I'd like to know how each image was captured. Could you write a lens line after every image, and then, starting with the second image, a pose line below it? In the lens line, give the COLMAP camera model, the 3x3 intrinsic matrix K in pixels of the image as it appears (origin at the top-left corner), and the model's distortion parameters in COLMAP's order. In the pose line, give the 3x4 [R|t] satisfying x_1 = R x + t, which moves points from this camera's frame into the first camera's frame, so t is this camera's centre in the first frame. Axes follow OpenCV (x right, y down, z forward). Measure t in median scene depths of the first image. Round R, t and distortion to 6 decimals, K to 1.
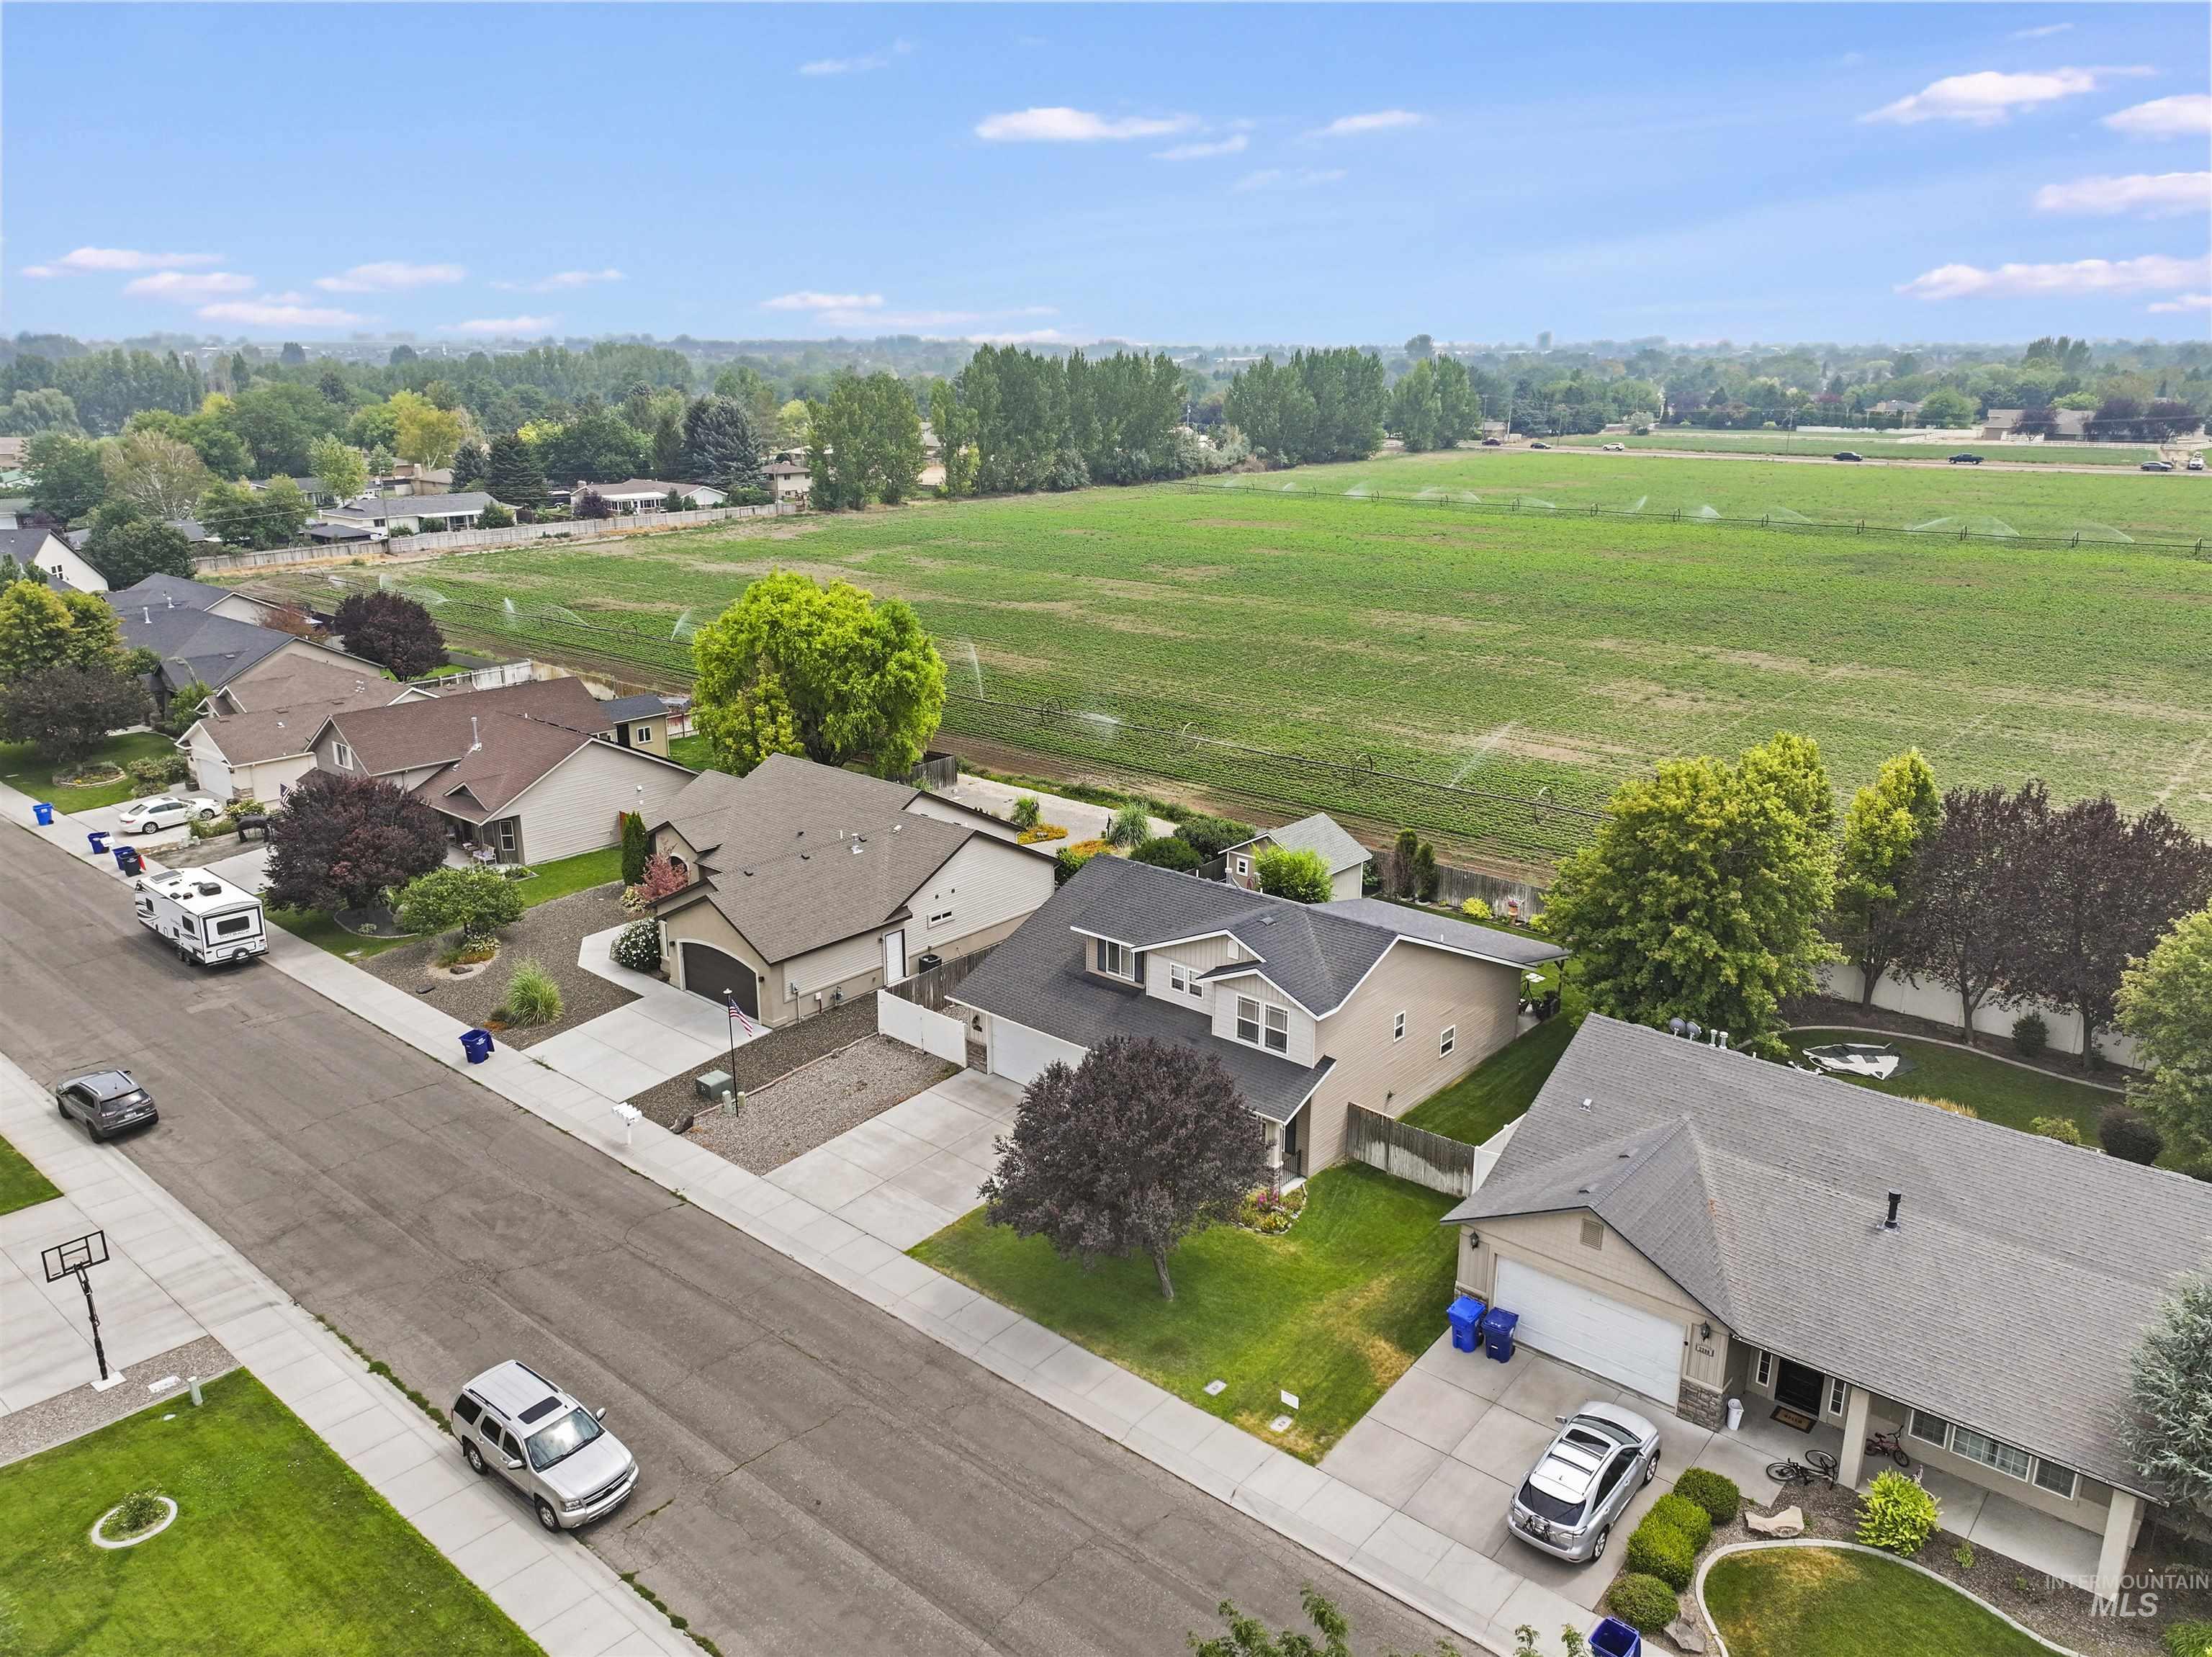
lens RADIAL K [[1553.5, 0, 1106.0], [0, 1553.5, 828.5], [0, 0, 1]] dist [0.004950, 0.005493]
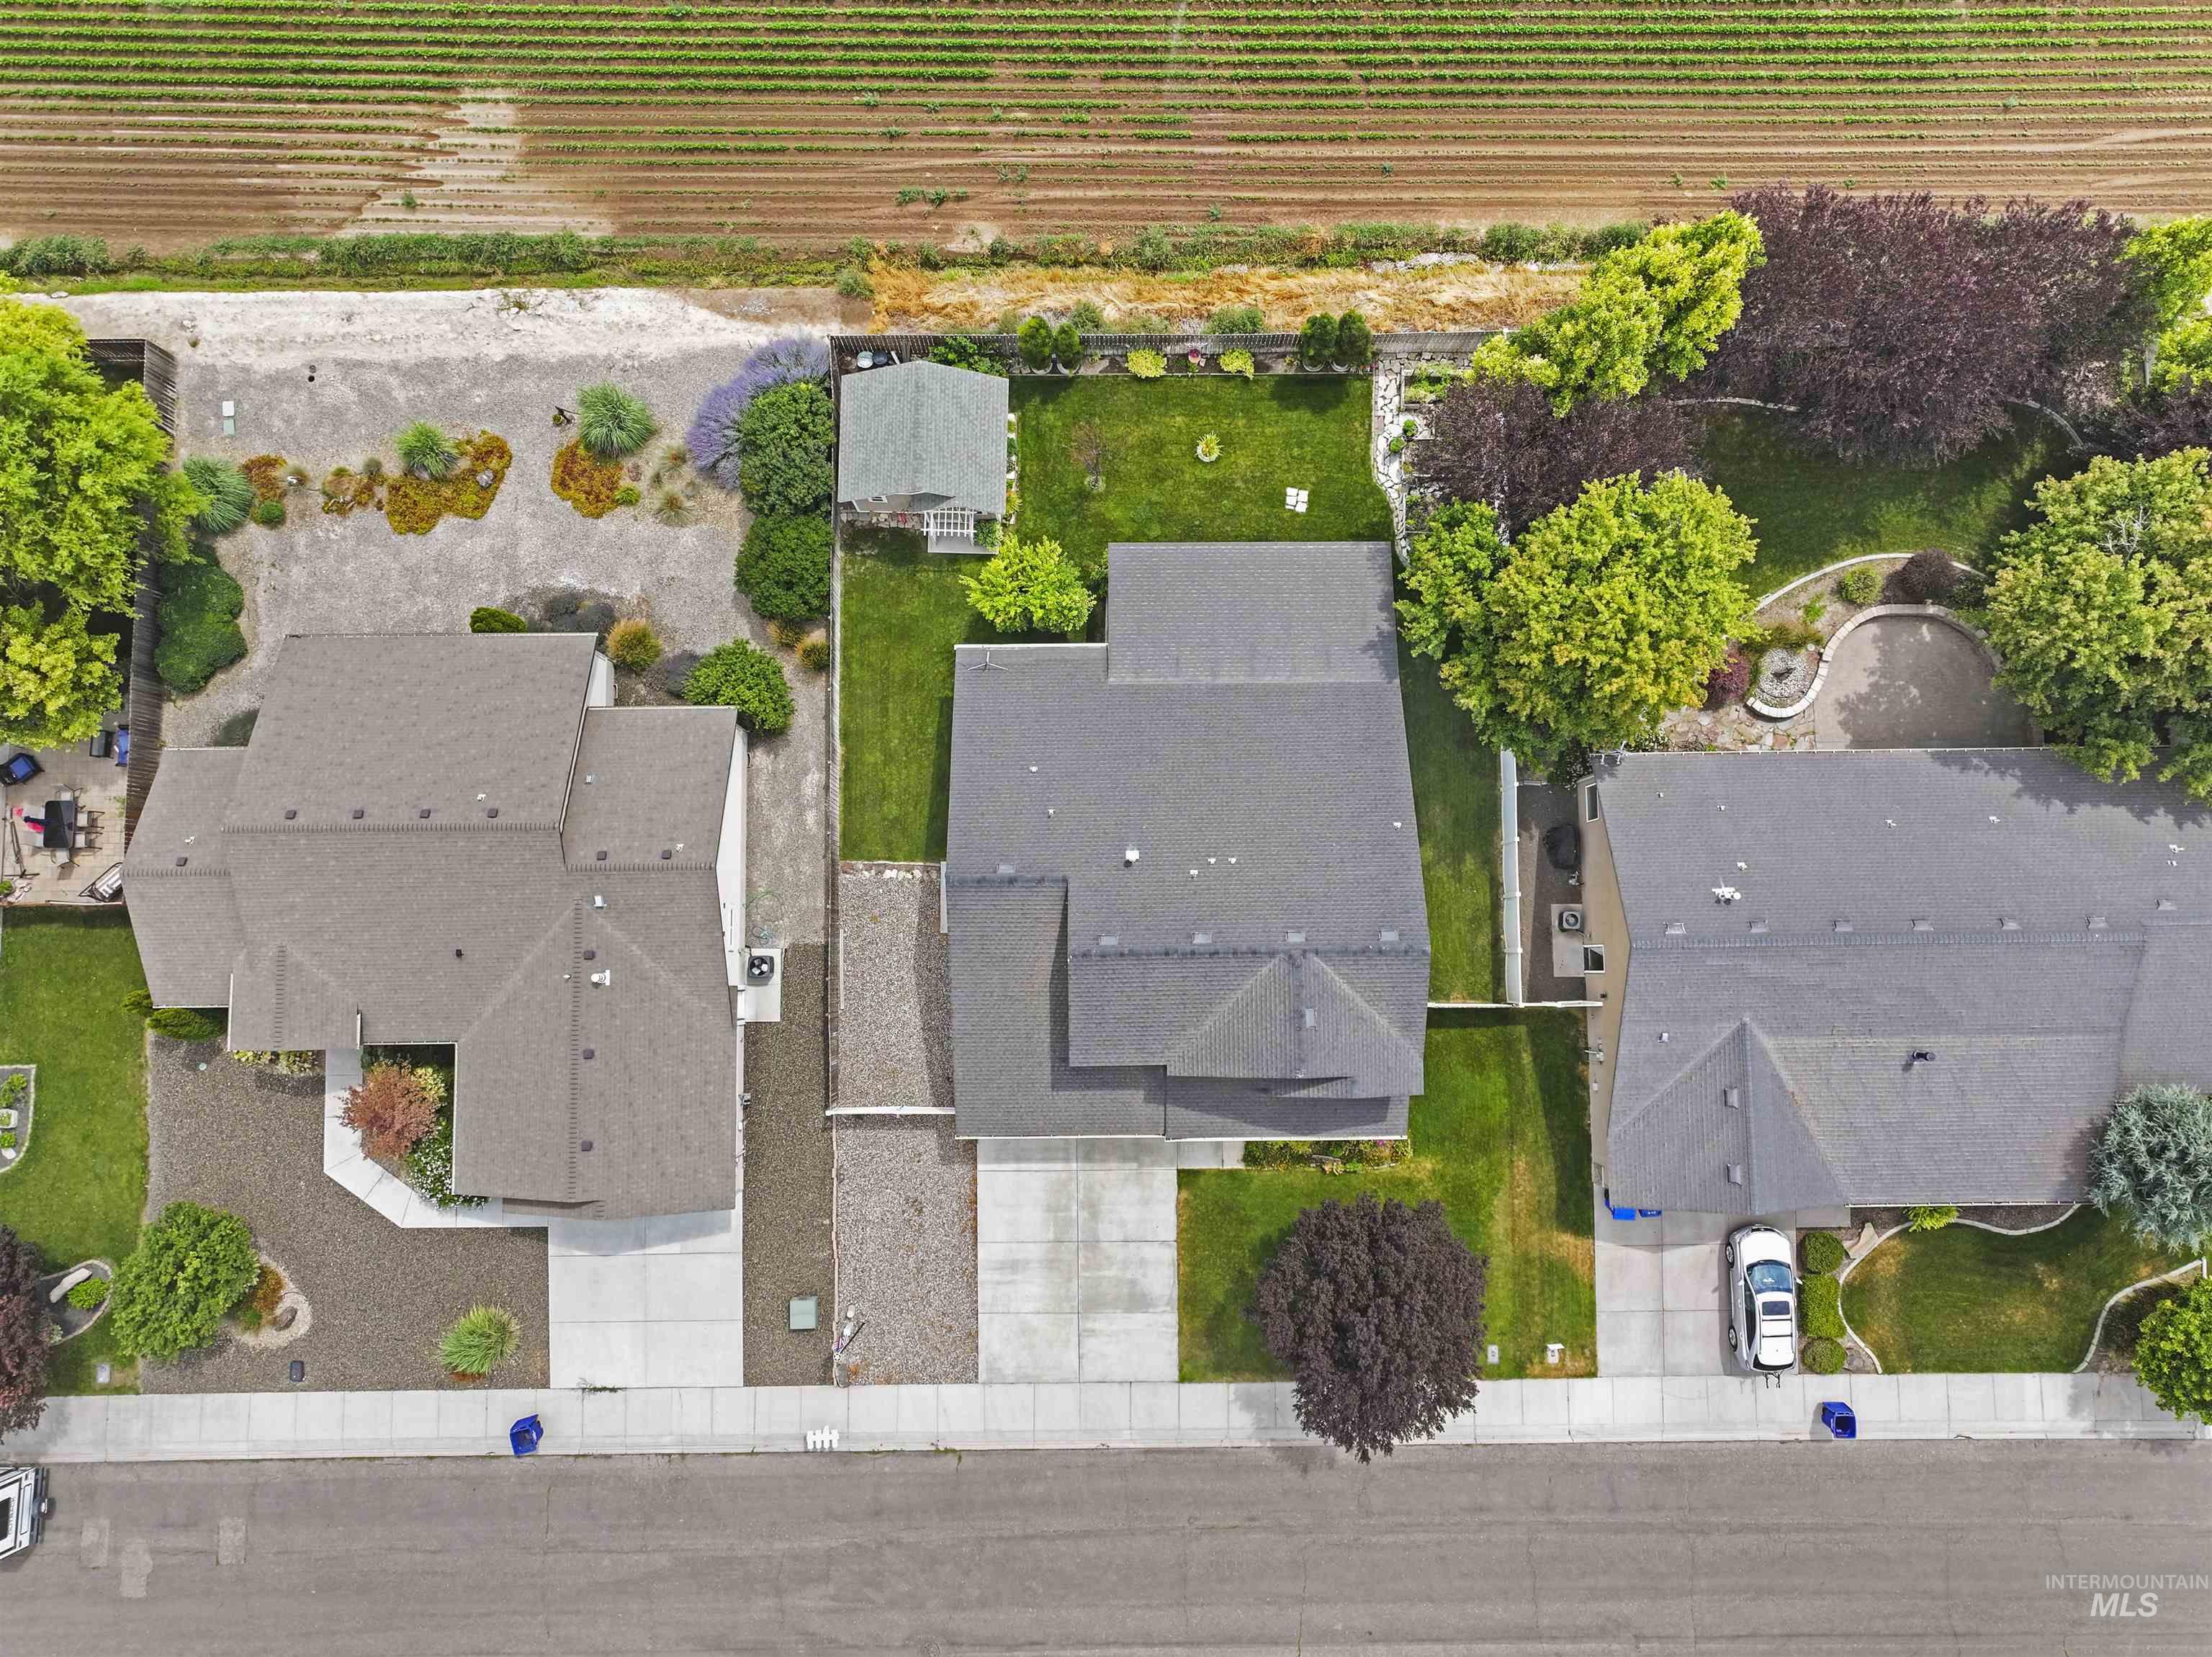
lens RADIAL K [[1627.7, 0, 1106.0], [0, 1627.7, 828.5], [0, 0, 1]] dist [0.000986, 0.006399]
pose [[0.750646, -0.656878, 0.071009, 0.007684], [0.188678, 0.316121, 0.929768, -0.553070], [-0.633191, -0.684529, 0.361233, 0.483014]]
